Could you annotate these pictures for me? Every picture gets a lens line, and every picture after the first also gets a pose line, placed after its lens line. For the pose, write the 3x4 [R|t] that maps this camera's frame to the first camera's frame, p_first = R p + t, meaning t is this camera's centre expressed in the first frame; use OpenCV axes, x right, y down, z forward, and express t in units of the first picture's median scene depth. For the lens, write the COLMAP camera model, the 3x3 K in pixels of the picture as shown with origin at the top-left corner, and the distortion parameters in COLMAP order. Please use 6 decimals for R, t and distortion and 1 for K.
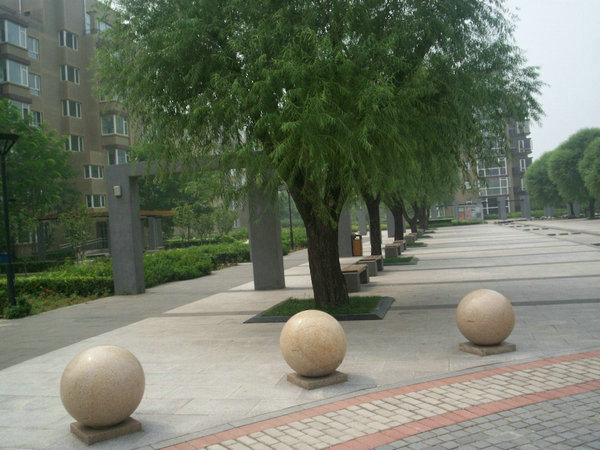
lens RADIAL K [[629.2, 0, 300.0], [0, 629.2, 225.0], [0, 0, 1]] dist [-0.121591, 0.001013]
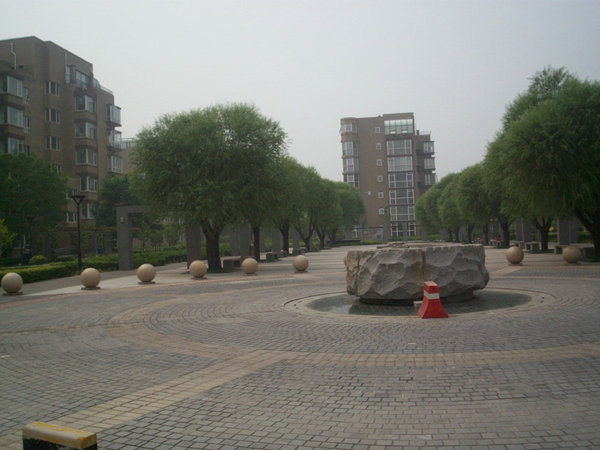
lens RADIAL K [[629.2, 0, 300.0], [0, 629.2, 225.0], [0, 0, 1]] dist [-0.121591, 0.001013]
pose [[0.996084, 0.030132, 0.083113, 0.034037], [-0.027746, 0.999173, -0.029721, 0.002071], [-0.083940, 0.027298, 0.996097, -0.306940]]
